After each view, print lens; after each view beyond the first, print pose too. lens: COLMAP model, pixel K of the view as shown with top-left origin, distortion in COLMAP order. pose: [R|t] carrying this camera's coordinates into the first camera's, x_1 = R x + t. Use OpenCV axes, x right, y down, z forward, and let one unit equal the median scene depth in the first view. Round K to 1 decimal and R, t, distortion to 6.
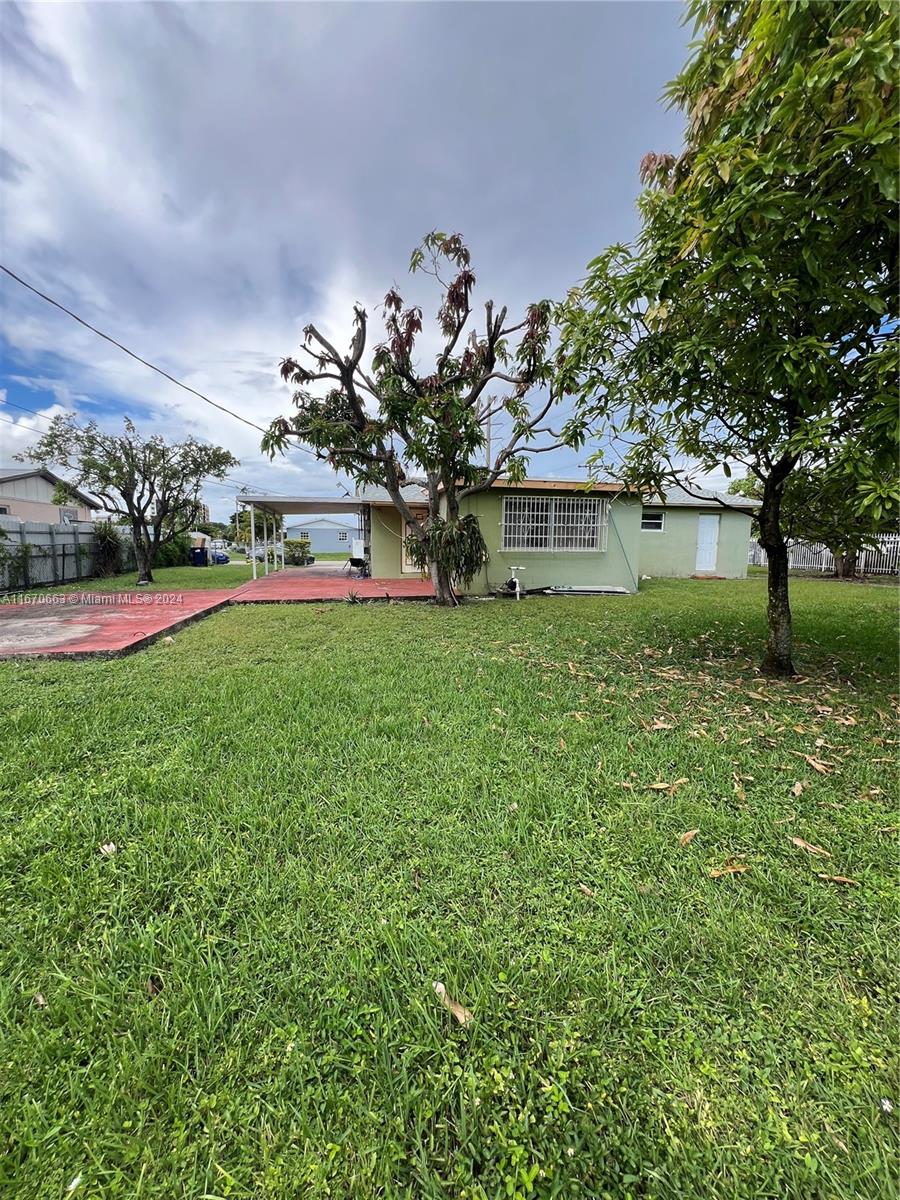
lens RADIAL K [[484.2, 0, 449.9], [0, 484.2, 596.2], [0, 0, 1]] dist [-0.004828, 0.000175]
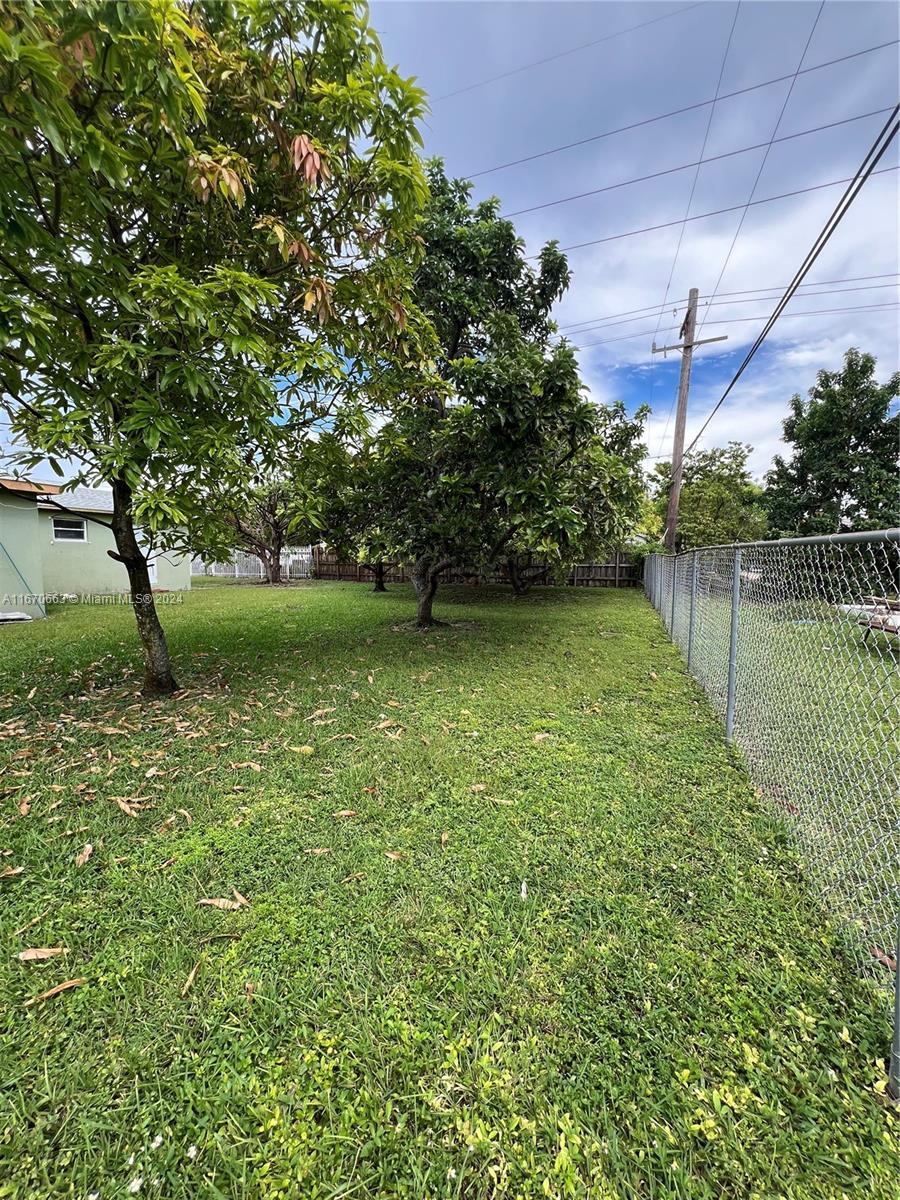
lens RADIAL K [[484.2, 0, 451.6], [0, 484.2, 601.0], [0, 0, 1]] dist [-0.004828, 0.000175]
pose [[0.529654, -0.087445, 0.843695, 0.212278], [0.098461, 0.994286, 0.041242, -0.001559], [-0.842480, 0.061228, 0.535237, 0.004798]]
